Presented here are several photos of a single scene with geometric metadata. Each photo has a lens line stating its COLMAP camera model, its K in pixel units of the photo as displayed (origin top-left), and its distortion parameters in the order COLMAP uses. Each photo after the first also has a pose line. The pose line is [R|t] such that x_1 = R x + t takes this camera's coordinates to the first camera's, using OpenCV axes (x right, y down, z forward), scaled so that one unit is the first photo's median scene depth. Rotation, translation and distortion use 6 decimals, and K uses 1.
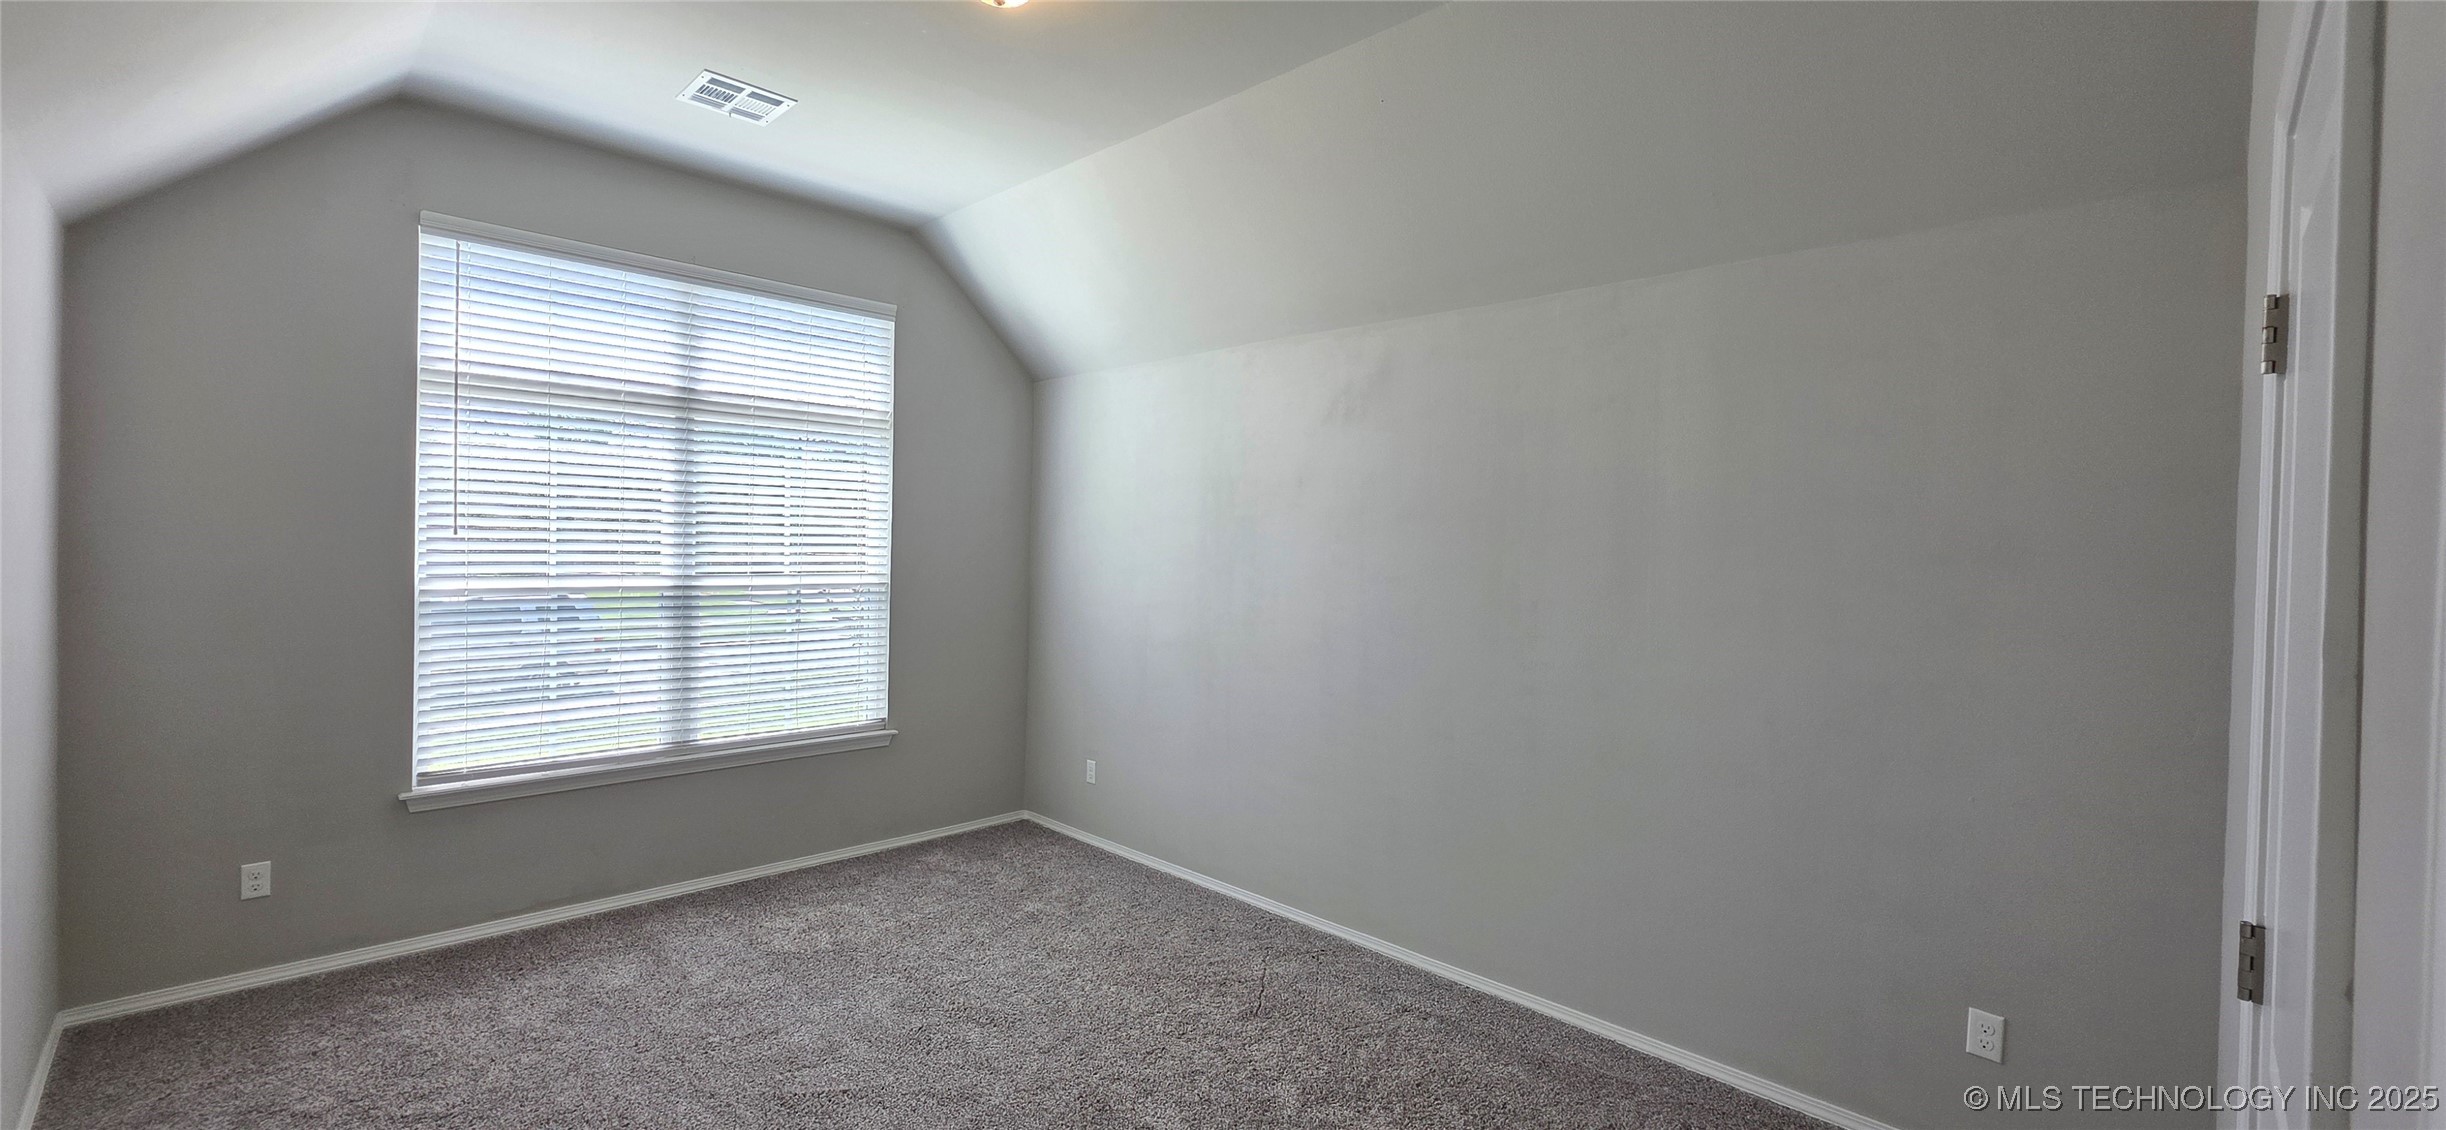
lens RADIAL K [[981.2, 0, 1236.0], [0, 981.2, 555.9], [0, 0, 1]] dist [0.000660, -0.000627]
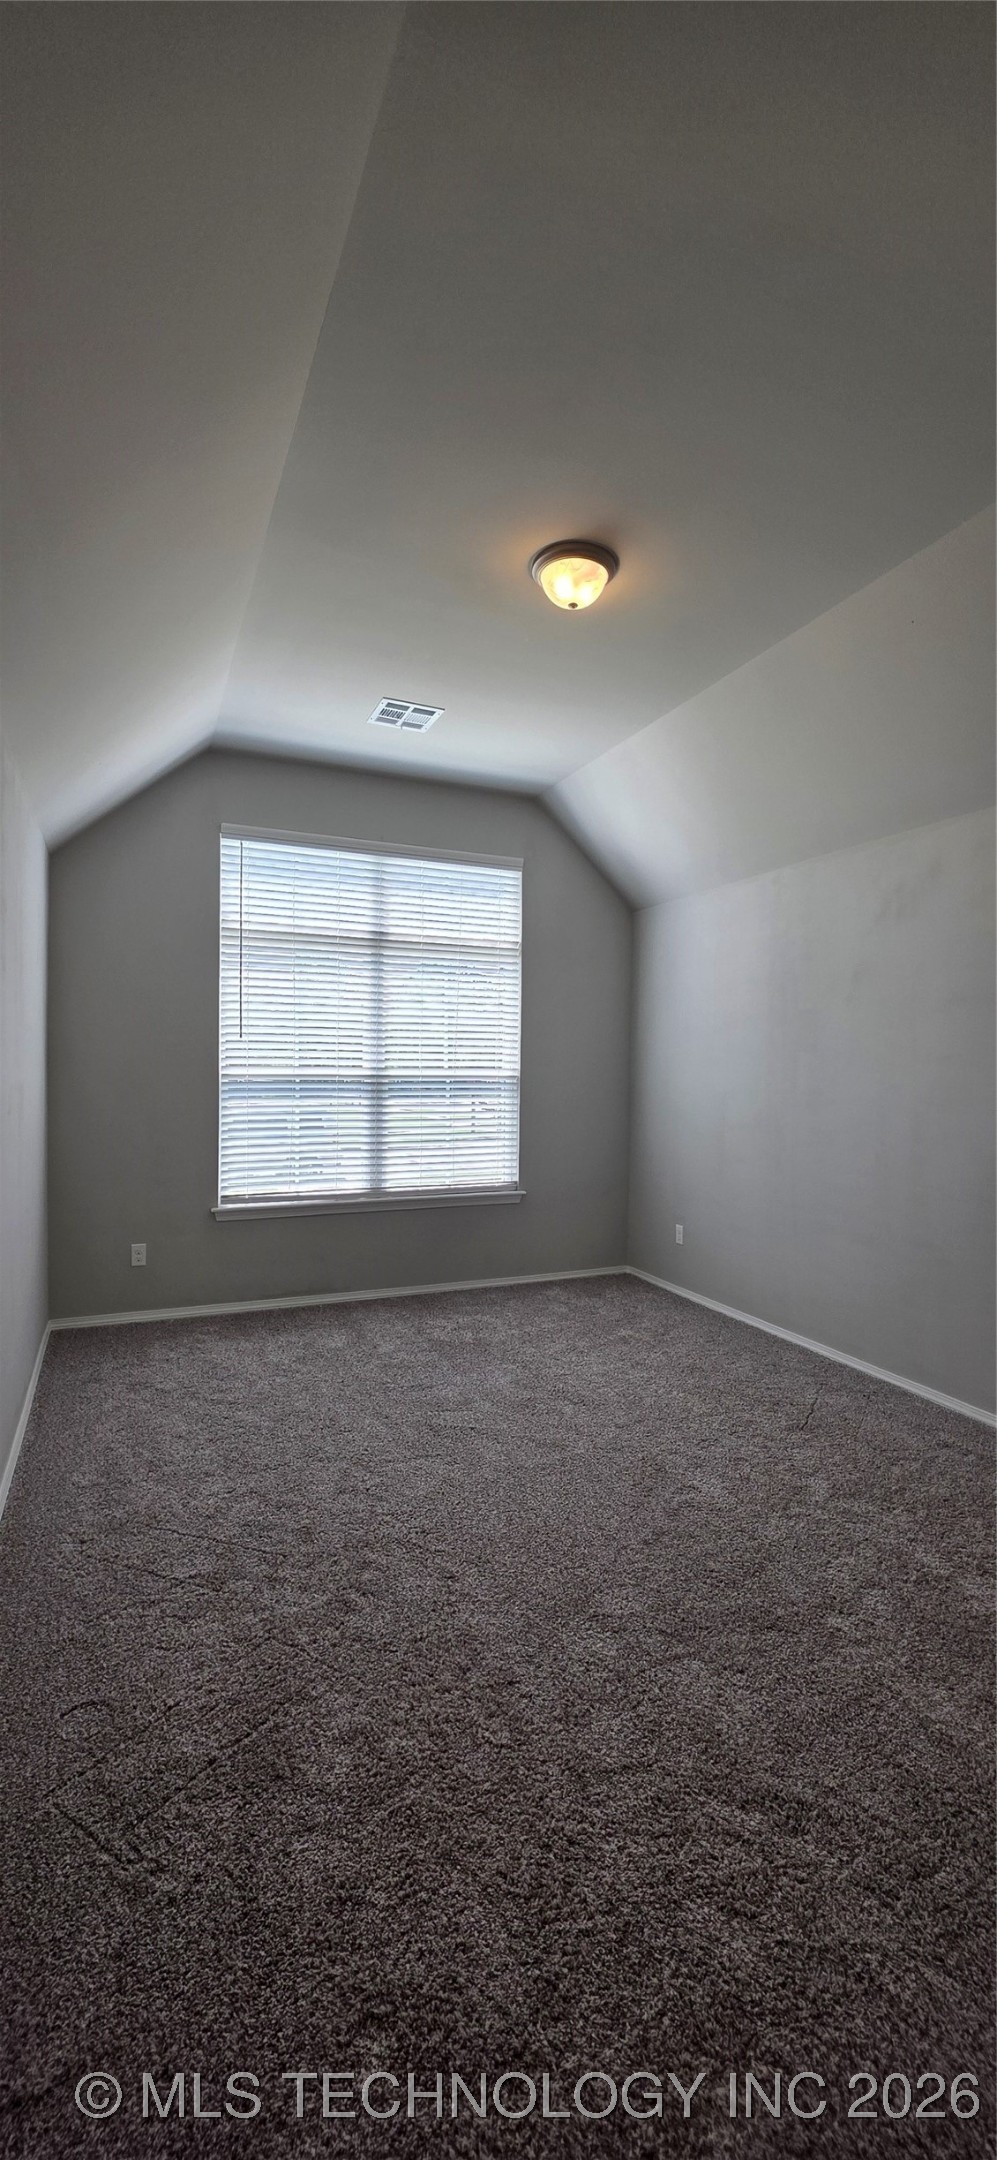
lens RADIAL K [[866.4, 0, 514.4], [0, 866.4, 1085.7], [0, 0, 1]] dist [0.000660, -0.000627]
pose [[0.929489, -0.005523, -0.368808, 0.077988], [0.005529, 0.999984, -0.001043, 0.055536], [0.368808, -0.001070, 0.929505, -0.072791]]
